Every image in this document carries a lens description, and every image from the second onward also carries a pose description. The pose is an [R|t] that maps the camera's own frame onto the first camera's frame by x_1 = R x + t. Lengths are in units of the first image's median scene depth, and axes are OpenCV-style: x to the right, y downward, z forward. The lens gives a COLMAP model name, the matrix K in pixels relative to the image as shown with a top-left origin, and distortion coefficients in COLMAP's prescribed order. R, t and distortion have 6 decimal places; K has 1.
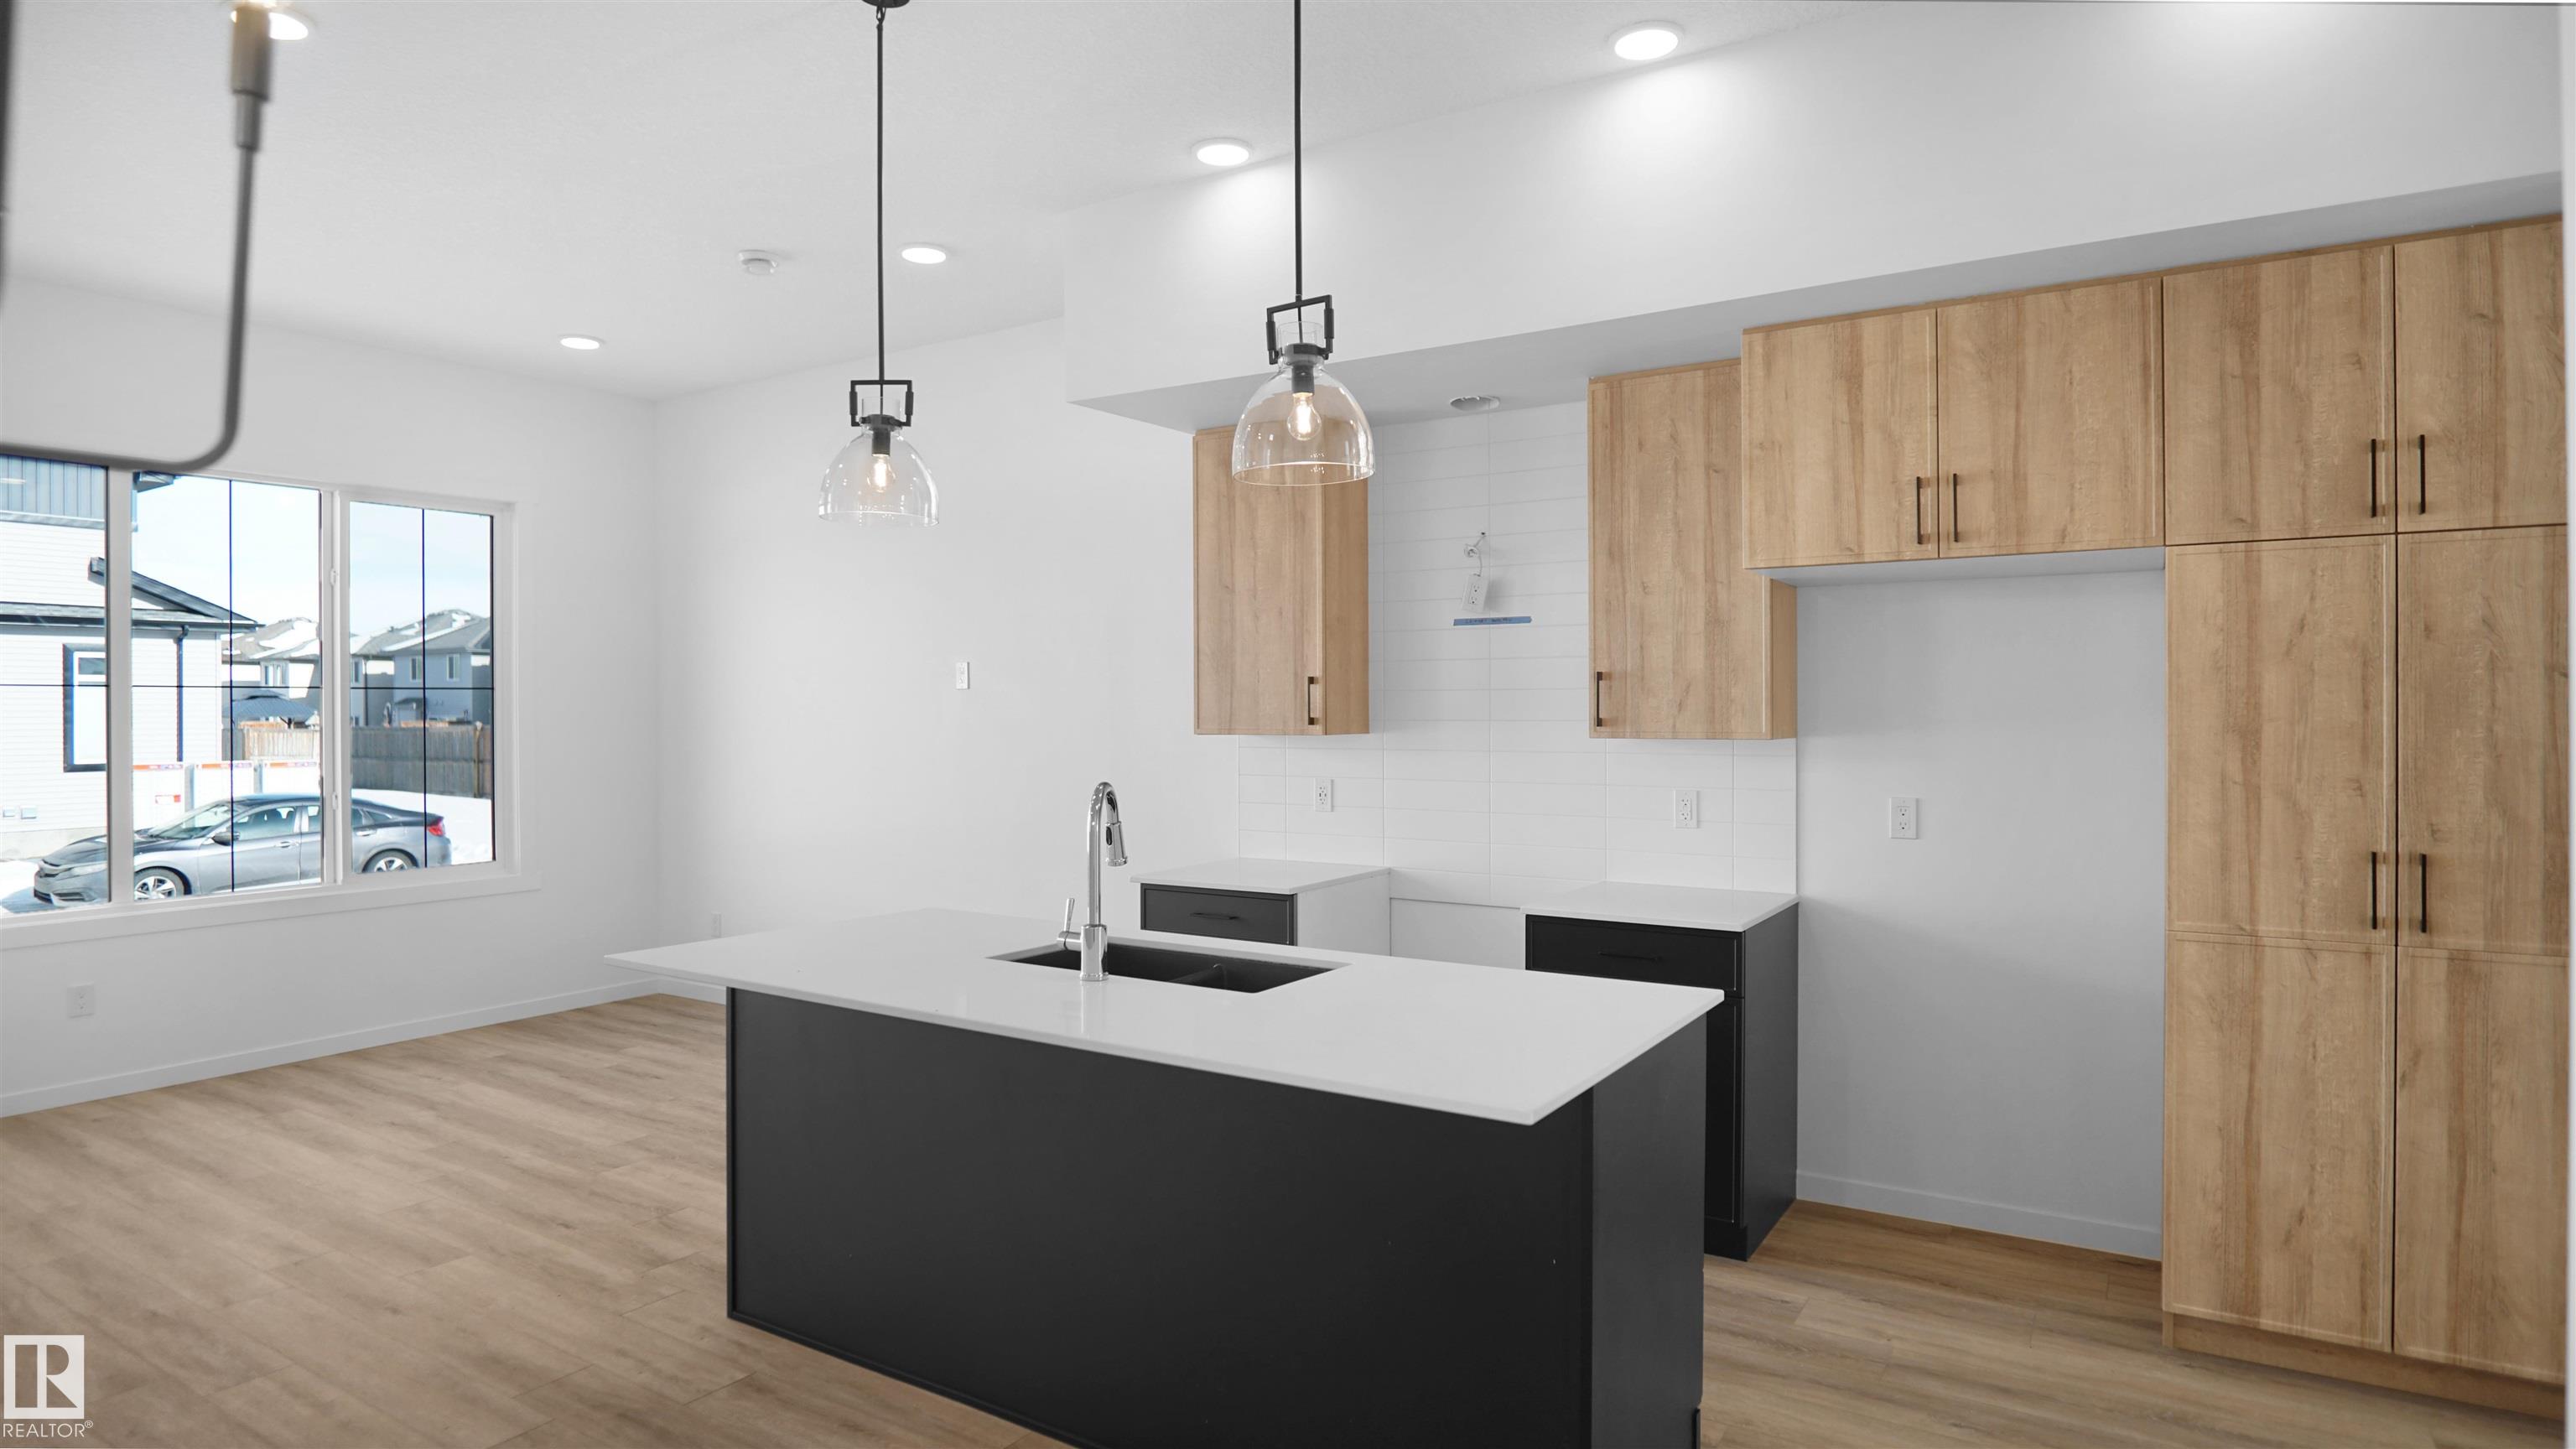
lens RADIAL K [[1417.9, 0, 1288.0], [0, 1417.9, 724.5], [0, 0, 1]] dist [-0.020495, 0.001143]
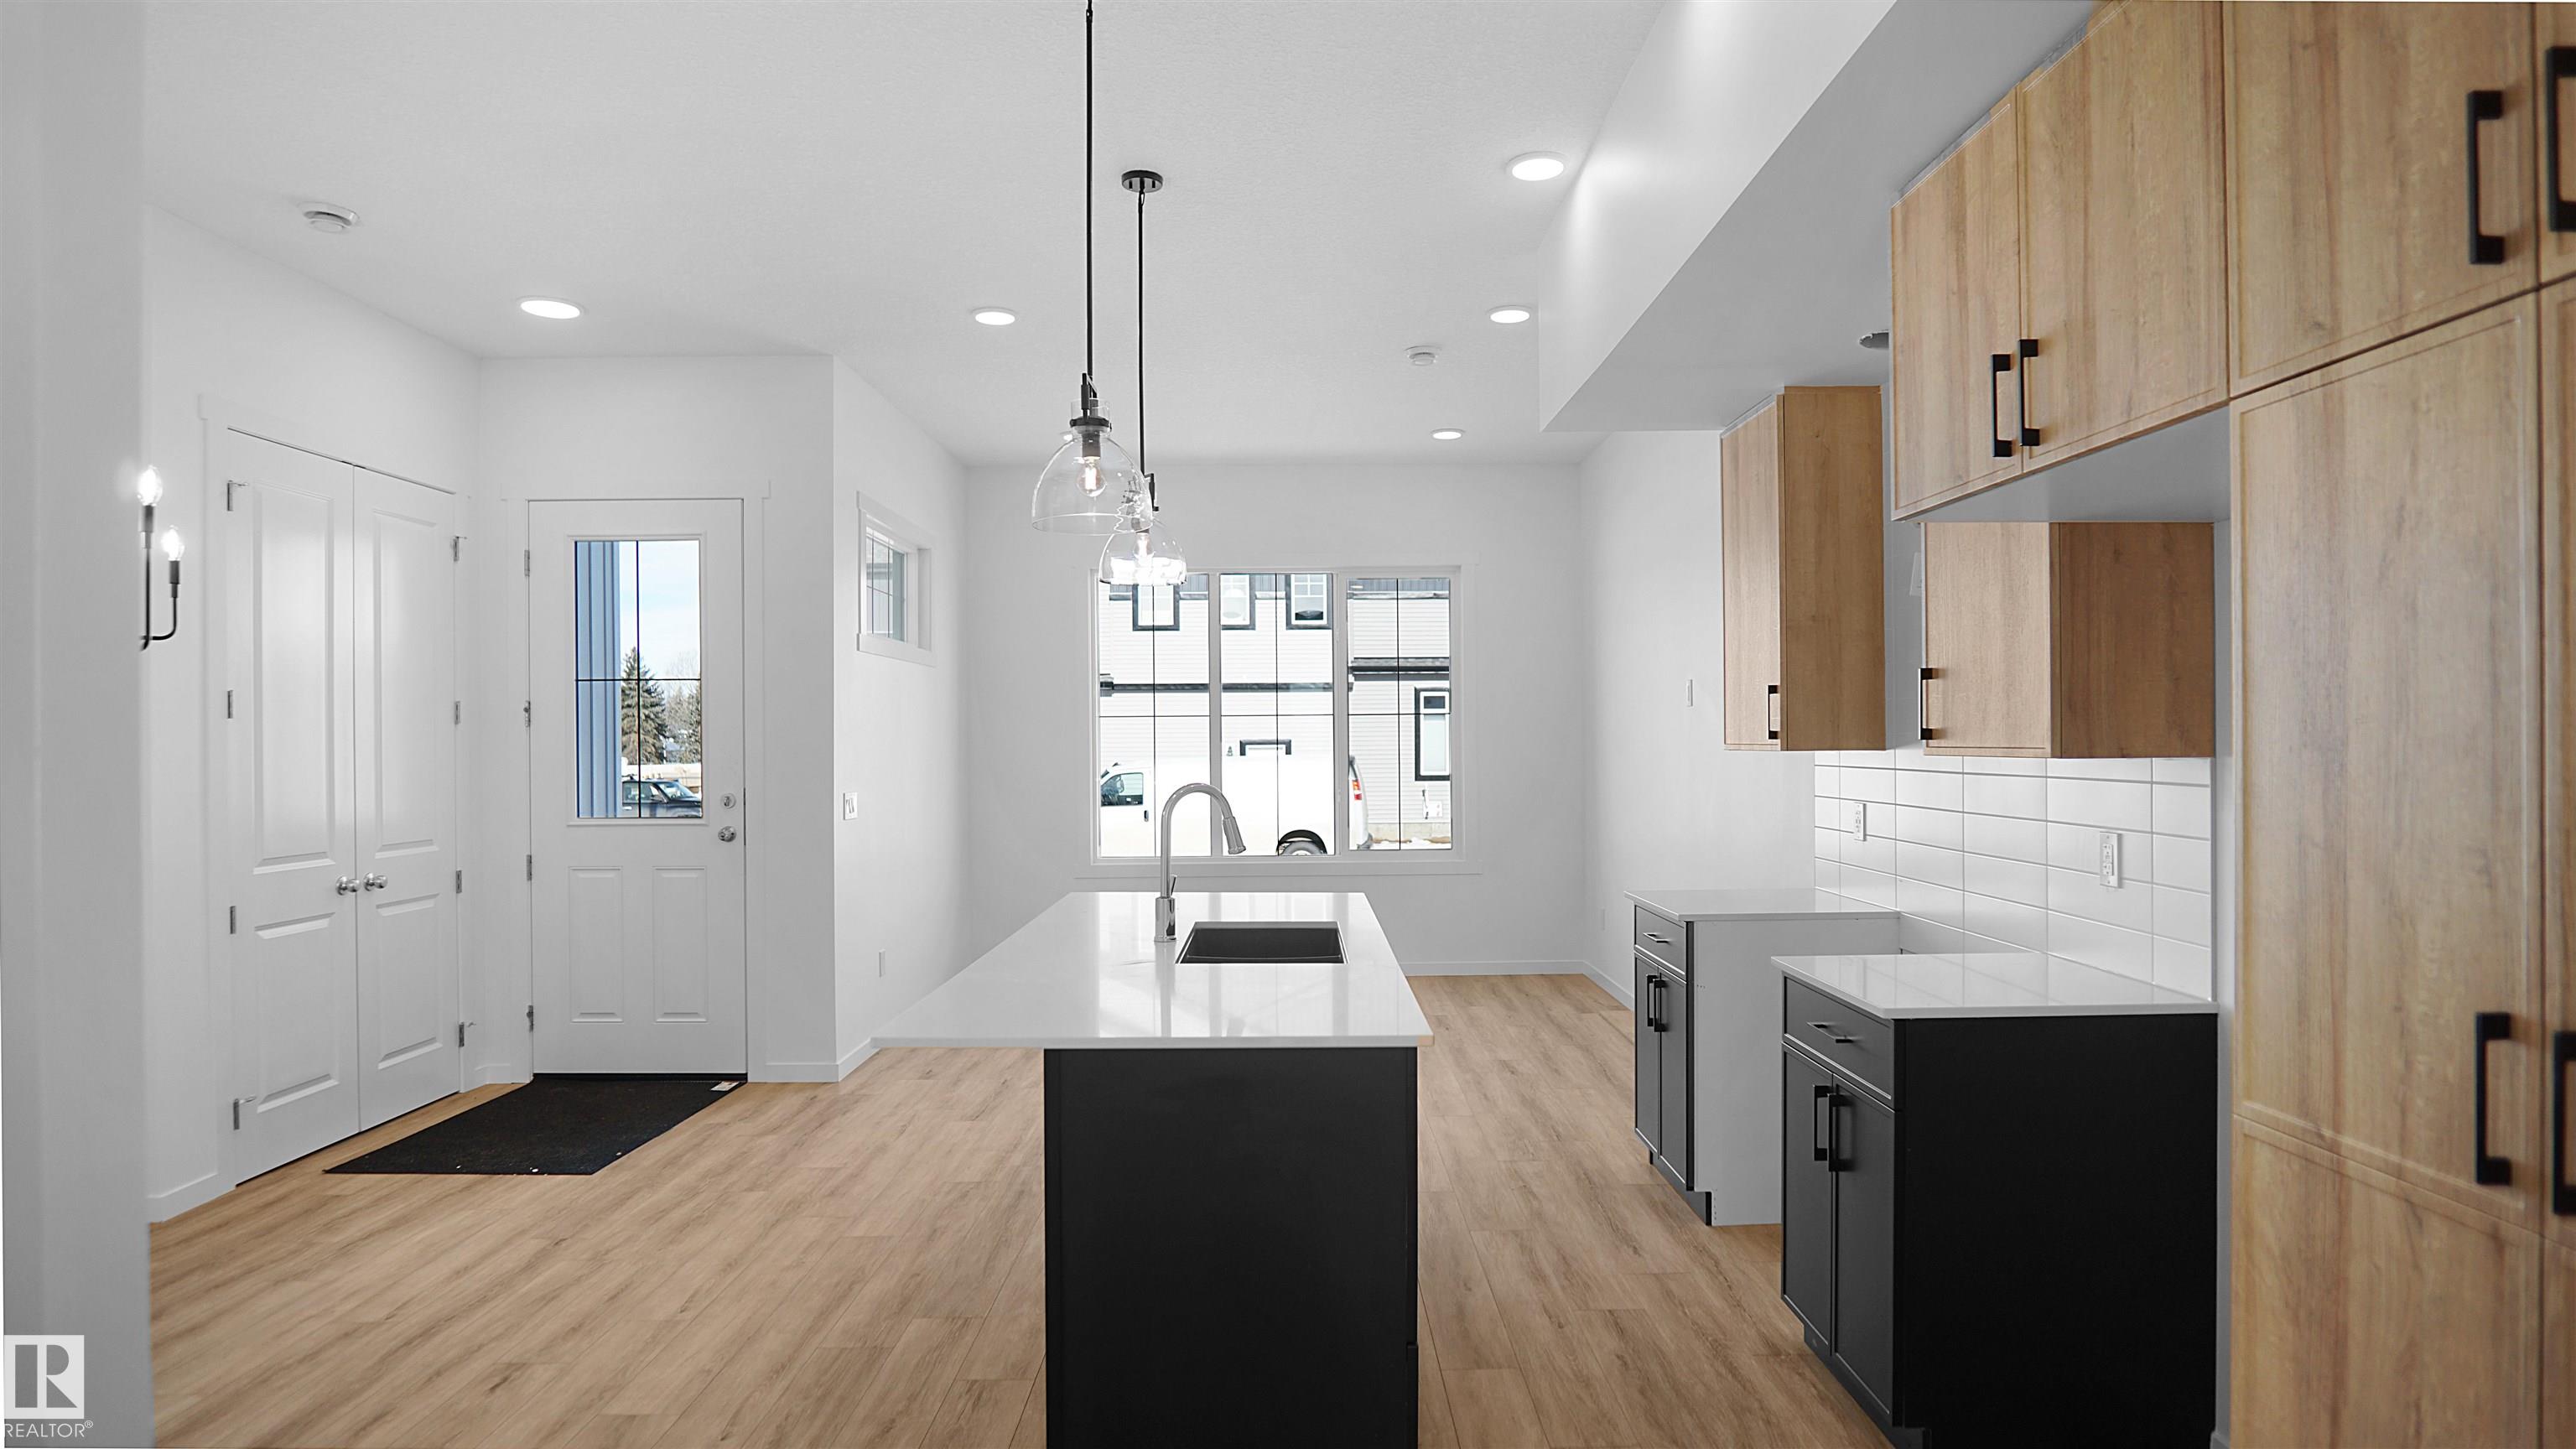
lens RADIAL K [[1386.8, 0, 1246.8], [0, 1386.8, 752.2], [0, 0, 1]] dist [-0.040506, 0.012342]
pose [[0.523777, 0.006605, -0.851830, 0.477465], [-0.003508, 0.999978, 0.005597, 0.003498], [0.851848, 0.000056, 0.523789, 0.222764]]
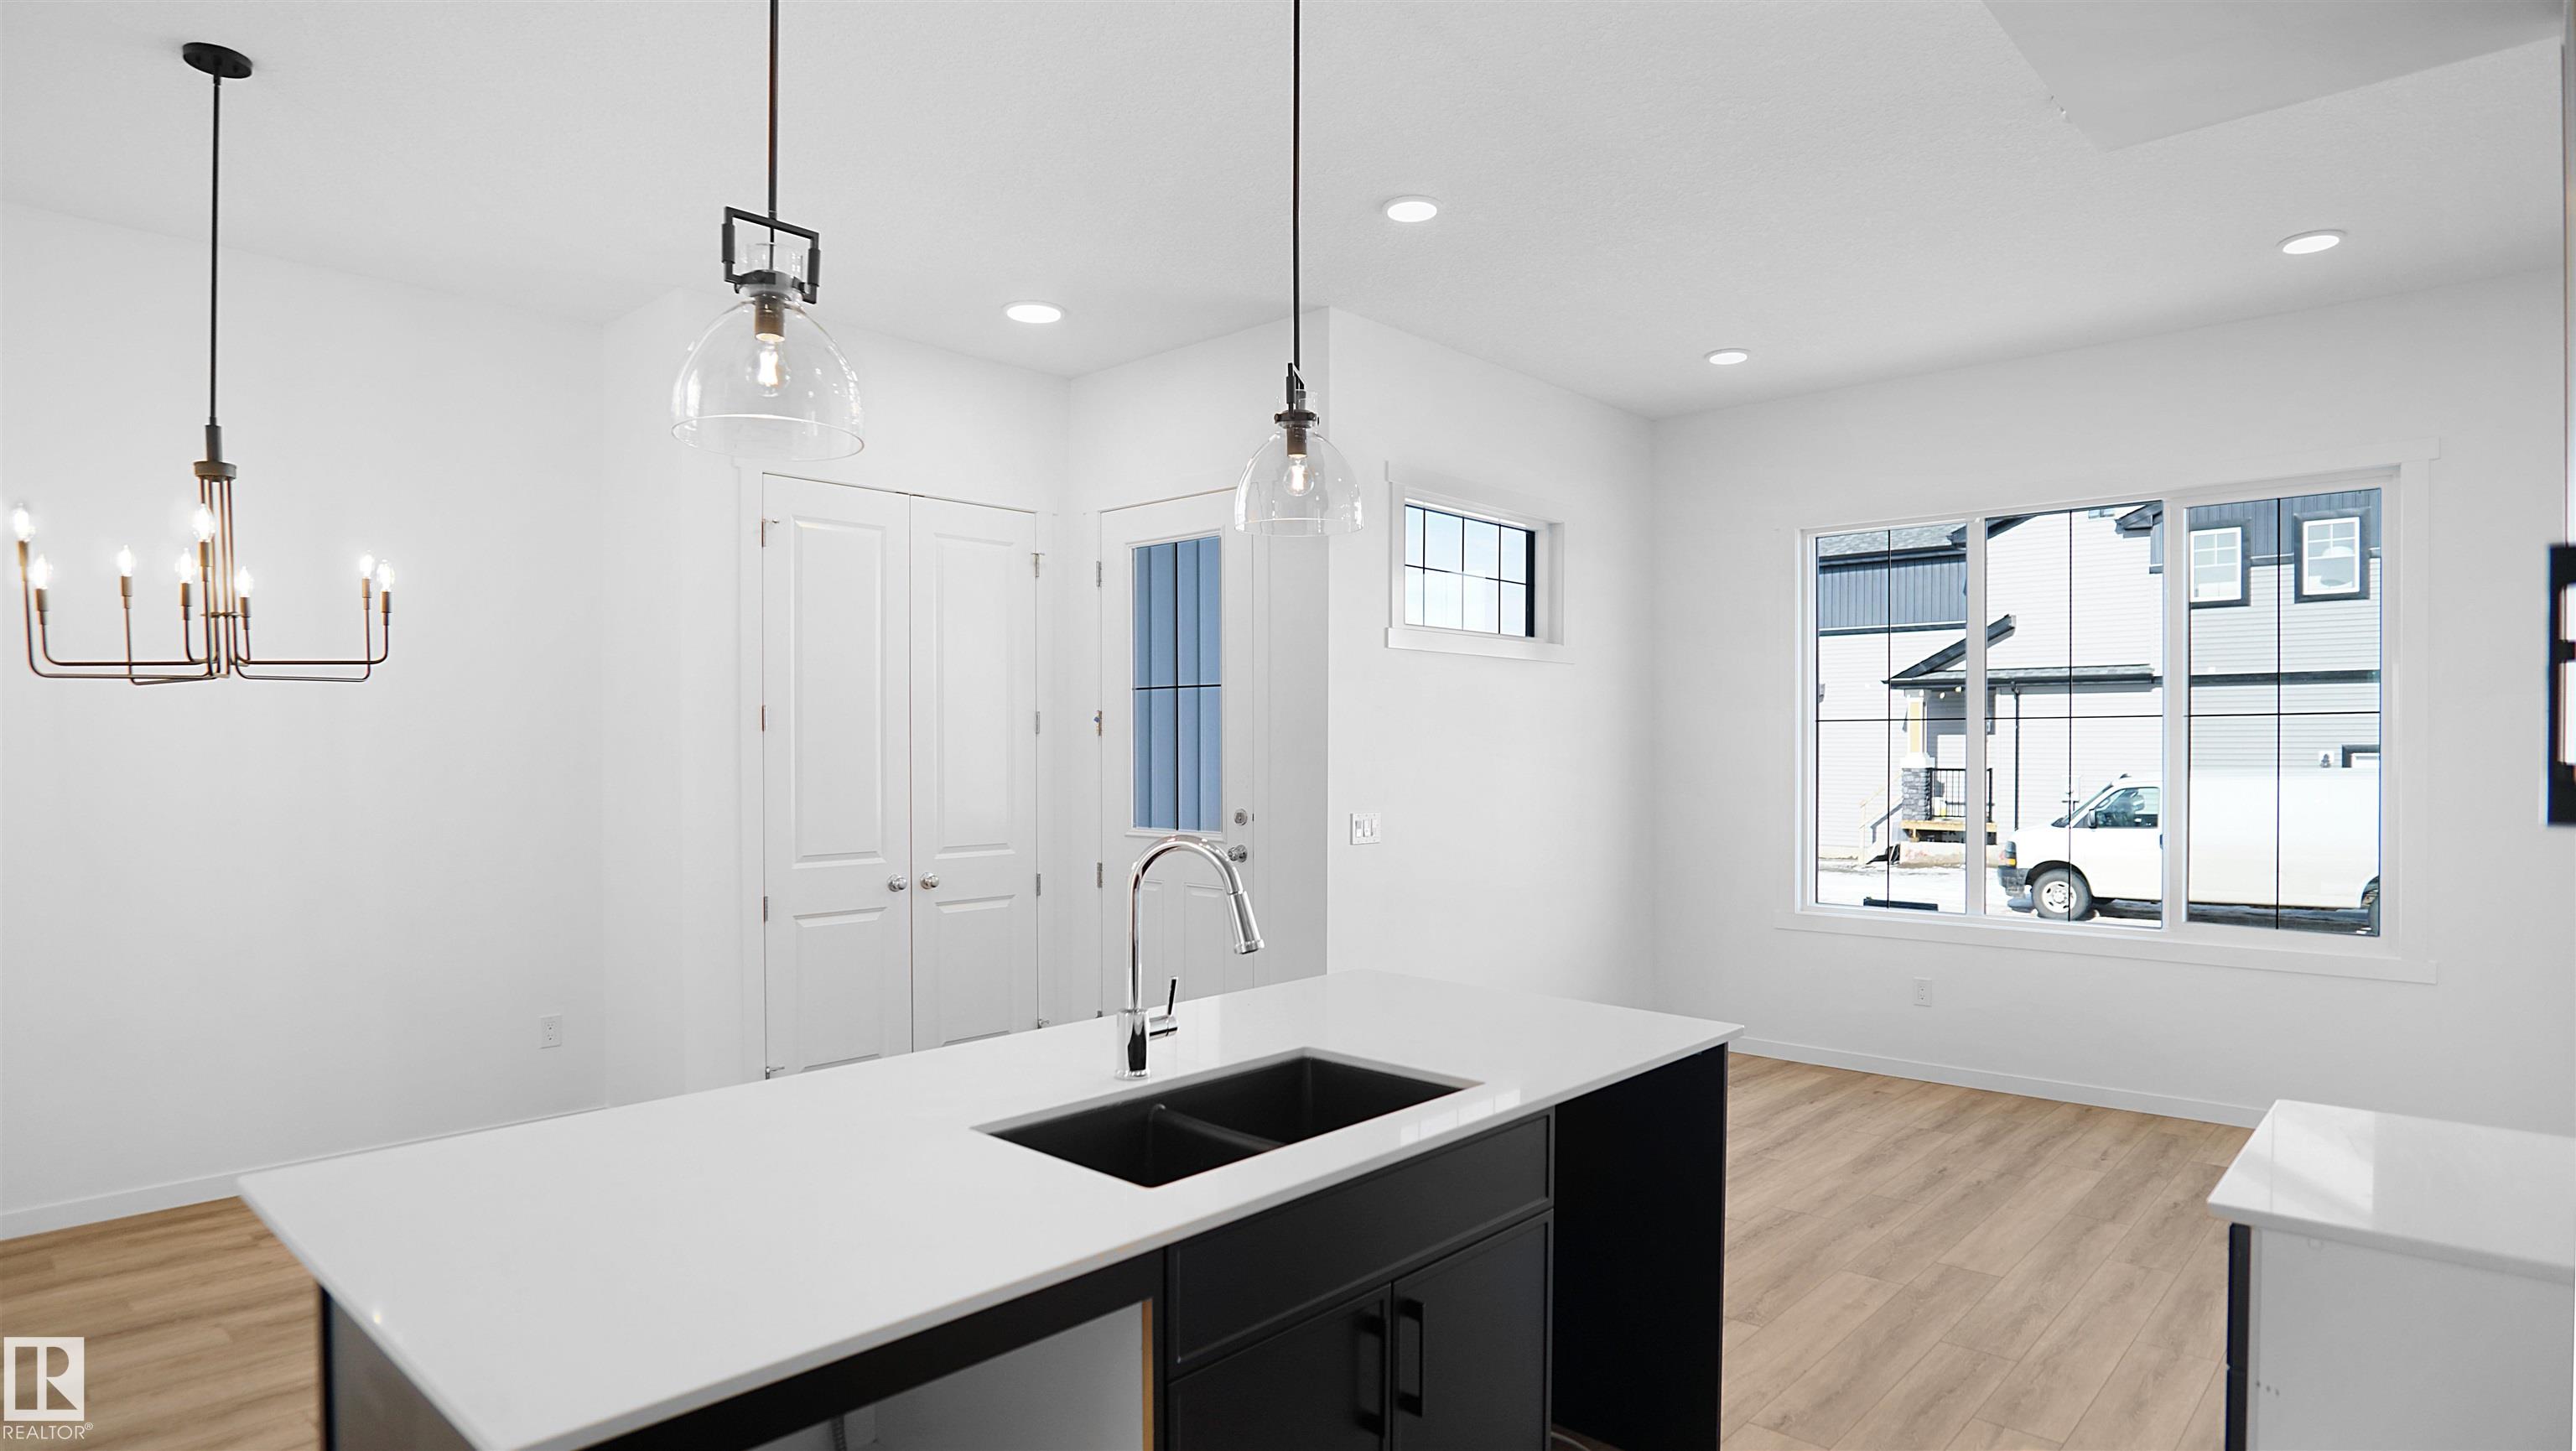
lens RADIAL K [[1348.1, 0, 1292.3], [0, 1348.1, 761.4], [0, 0, 1]] dist [-0.006352, -0.000791]
pose [[-0.175747, 0.015849, -0.984308, 0.302974], [-0.009154, 0.999801, 0.017733, -0.008360], [0.984393, 0.012127, -0.175567, 0.626051]]
